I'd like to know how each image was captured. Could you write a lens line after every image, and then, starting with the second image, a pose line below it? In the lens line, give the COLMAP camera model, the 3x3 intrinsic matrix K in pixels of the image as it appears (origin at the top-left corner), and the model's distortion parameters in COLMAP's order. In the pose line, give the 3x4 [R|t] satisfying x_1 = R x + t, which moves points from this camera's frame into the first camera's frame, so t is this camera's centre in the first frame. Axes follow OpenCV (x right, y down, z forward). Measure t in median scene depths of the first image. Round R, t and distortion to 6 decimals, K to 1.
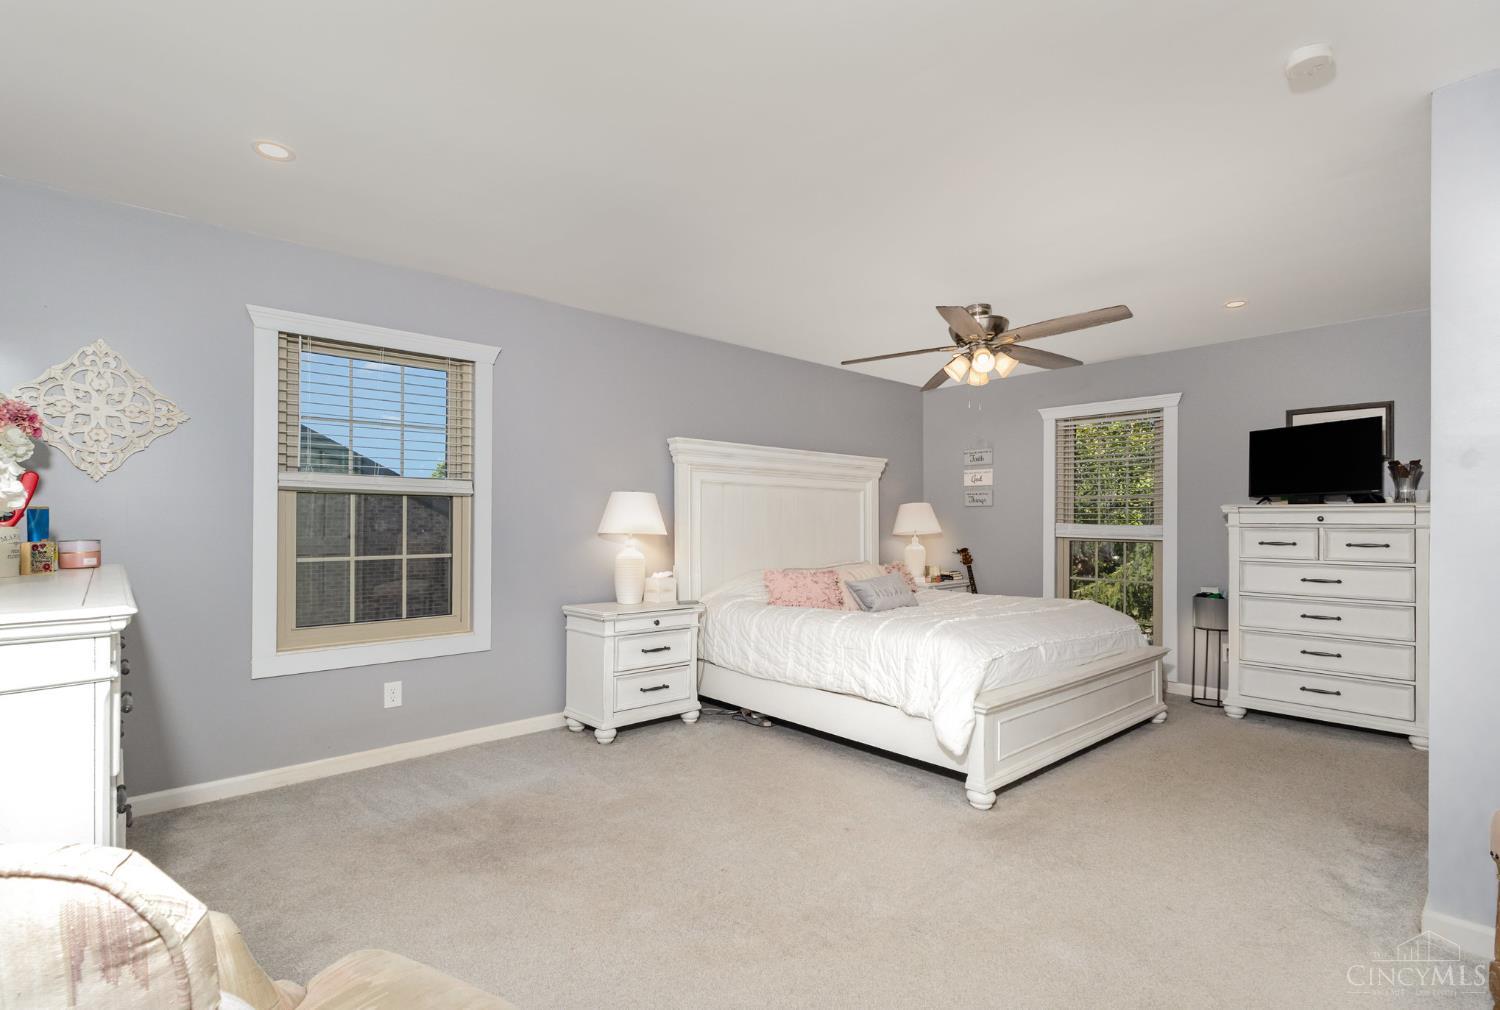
lens RADIAL K [[715.2, 0, 751.1], [0, 715.2, 512.7], [0, 0, 1]] dist [0.010693, 0.000462]
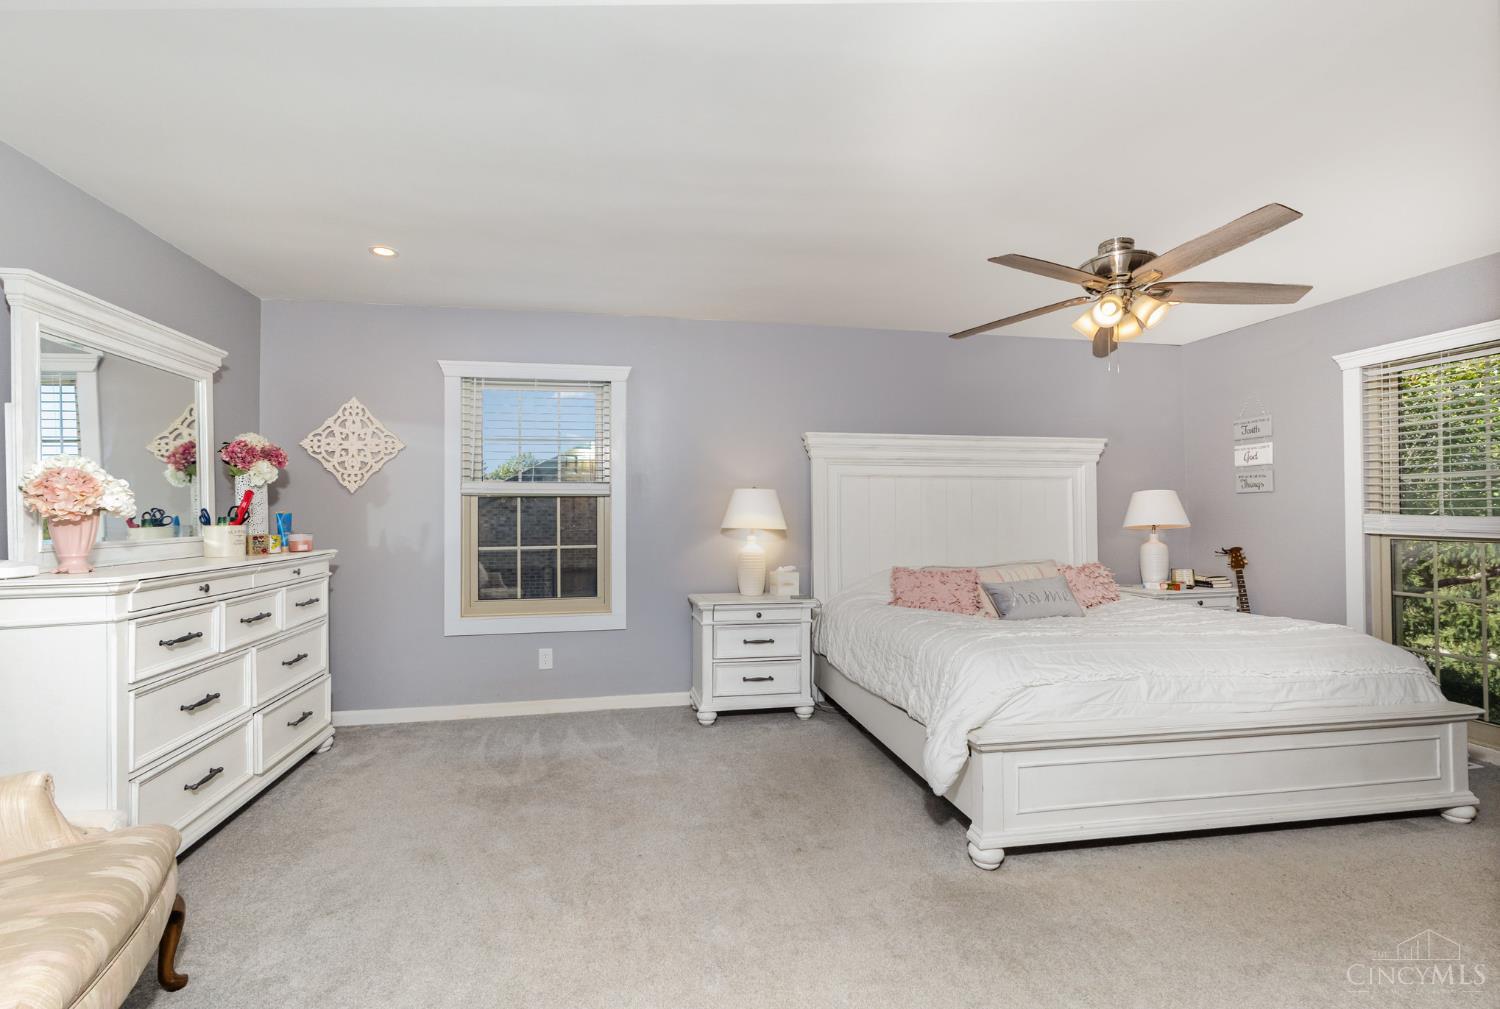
lens RADIAL K [[700.1, 0, 750.0], [0, 700.1, 504.5], [0, 0, 1]] dist [0.010363, 0.000469]
pose [[0.855564, -0.016612, -0.517430, 0.378420], [0.015552, 0.999859, -0.006385, 0.000580], [0.517463, -0.002585, 0.855702, 0.130377]]
